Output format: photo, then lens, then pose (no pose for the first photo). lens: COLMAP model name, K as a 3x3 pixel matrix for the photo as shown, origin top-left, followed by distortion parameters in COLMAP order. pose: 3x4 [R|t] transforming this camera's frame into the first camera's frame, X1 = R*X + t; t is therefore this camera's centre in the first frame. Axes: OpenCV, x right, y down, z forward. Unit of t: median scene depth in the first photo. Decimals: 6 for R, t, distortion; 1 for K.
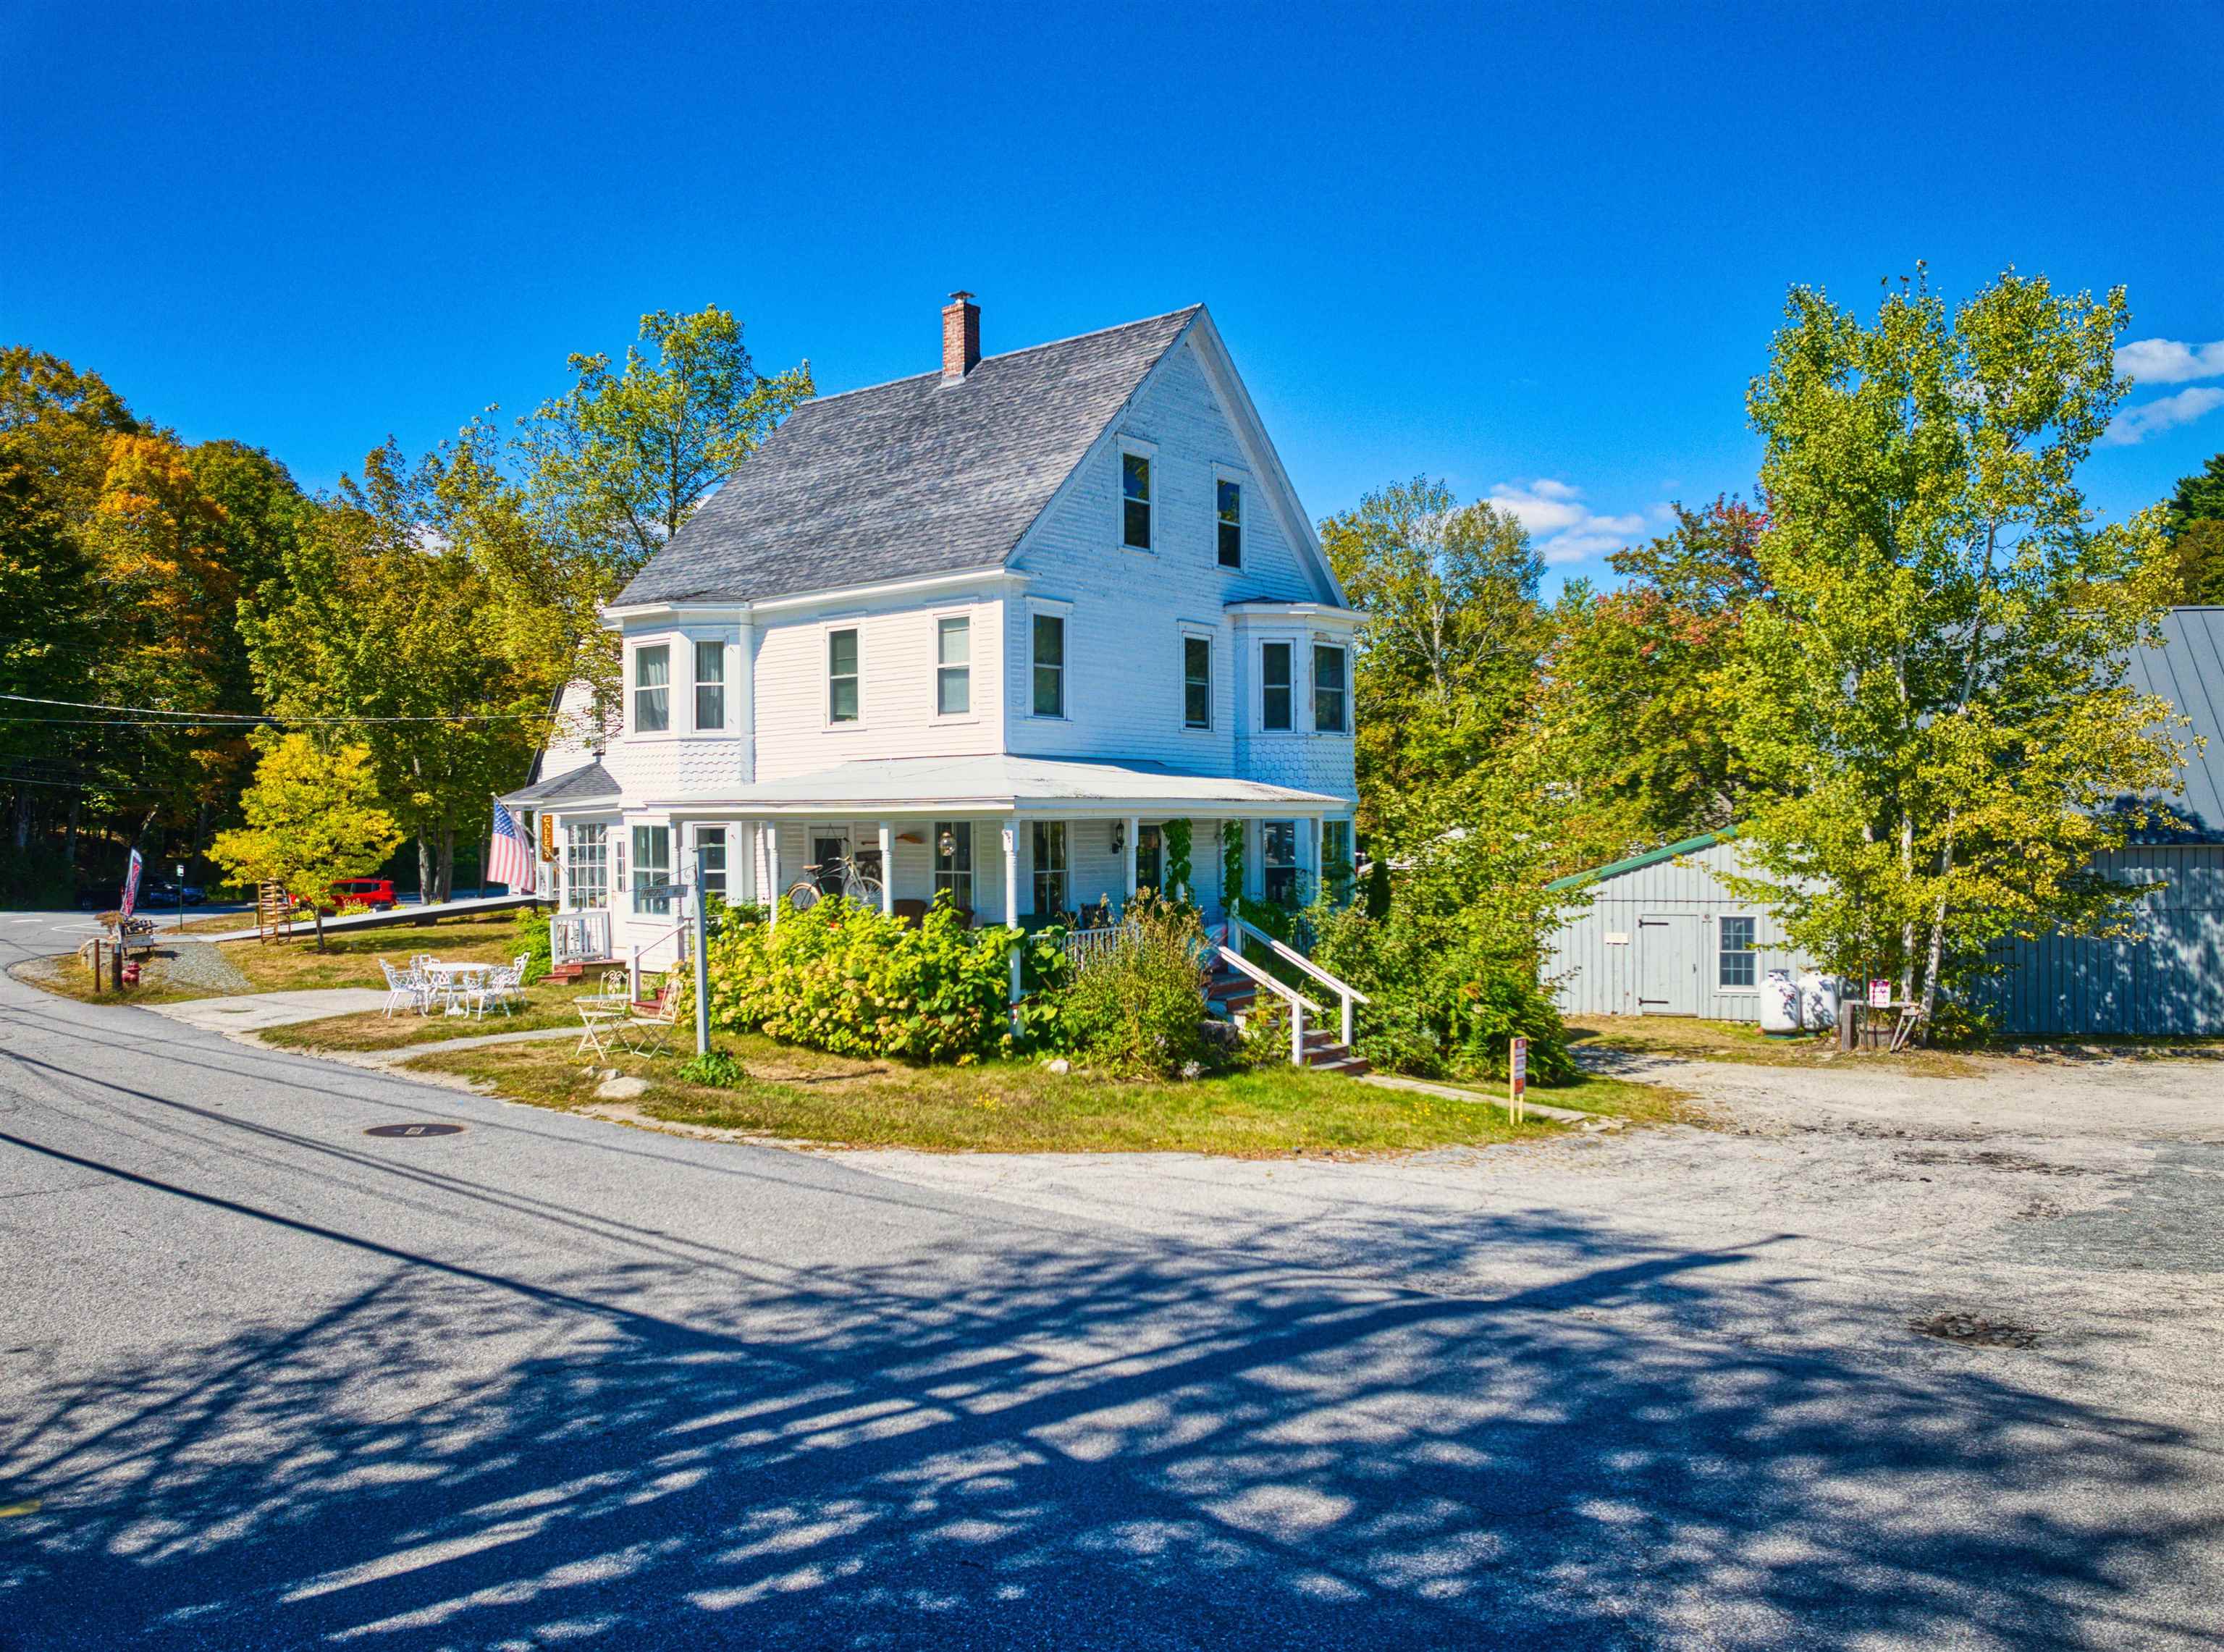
lens RADIAL K [[1660.7, 0, 1109.8], [0, 1660.7, 811.7], [0, 0, 1]] dist [-0.097011, 0.000359]
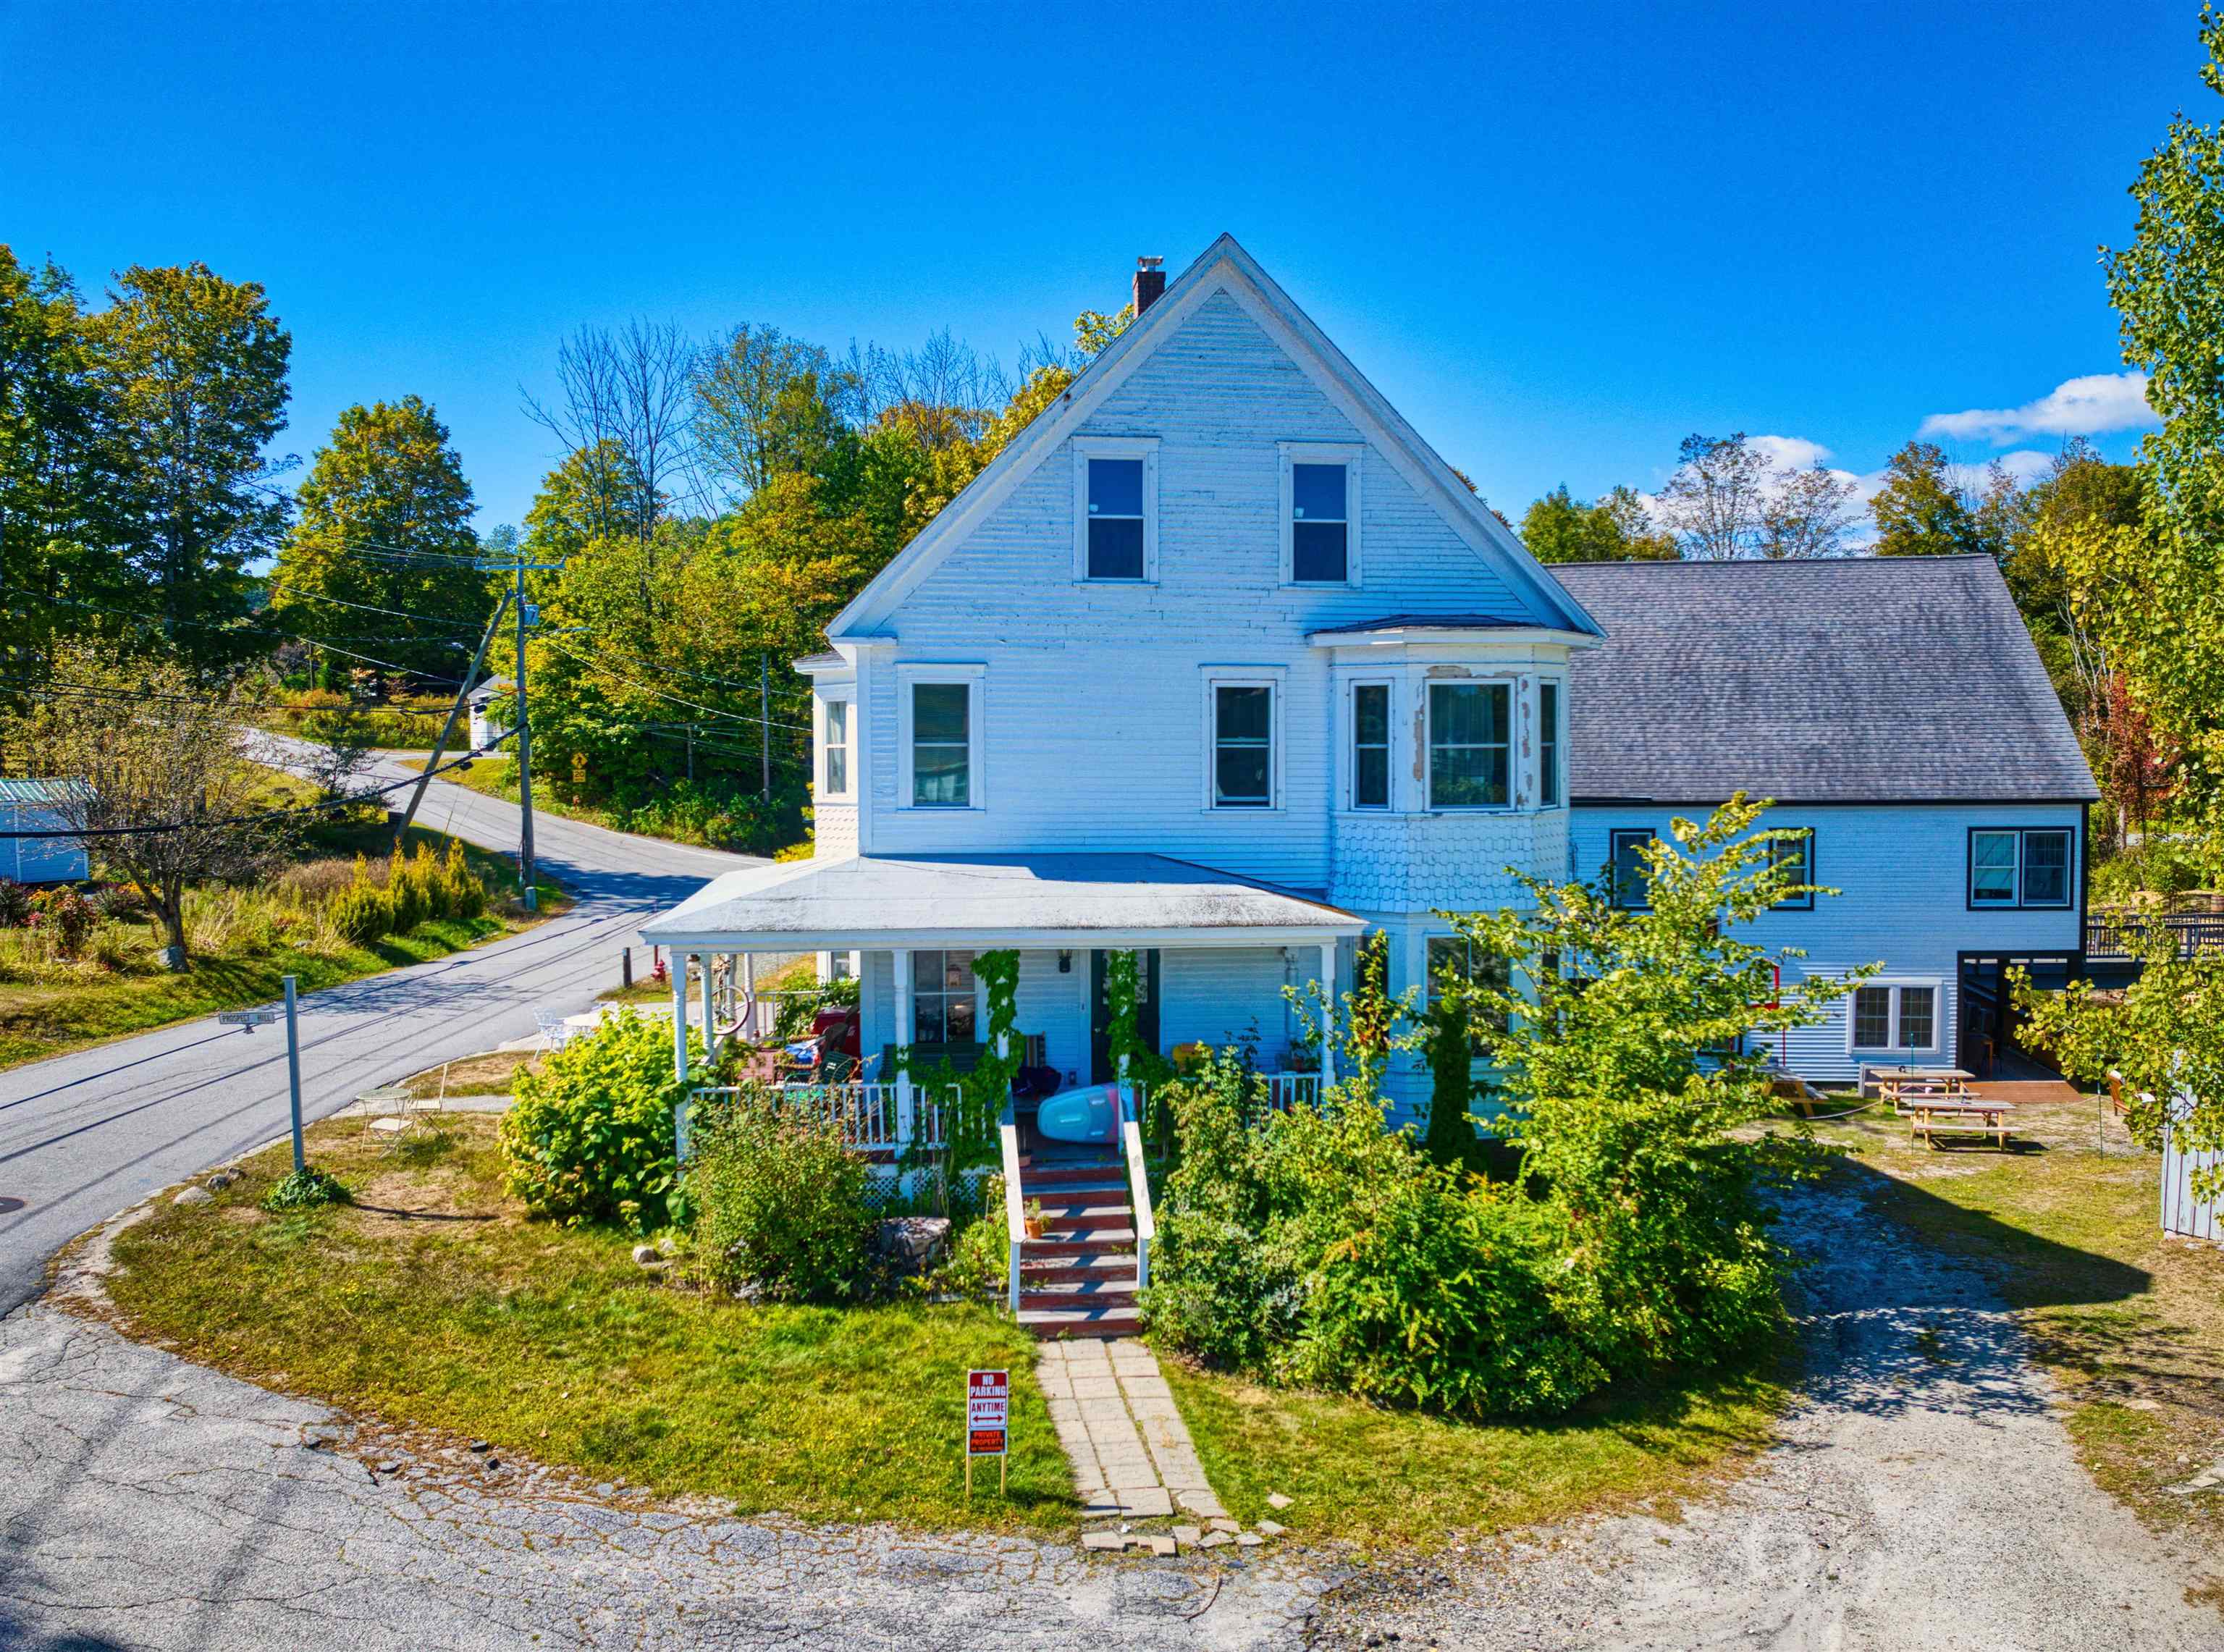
lens RADIAL K [[1660.7, 0, 1109.8], [0, 1660.7, 811.7], [0, 0, 1]] dist [-0.097011, 0.000359]
pose [[0.703034, 0.033652, -0.710359, 0.528683], [0.003552, 0.998701, 0.050827, -0.083924], [0.711147, -0.038256, 0.702002, 0.418987]]
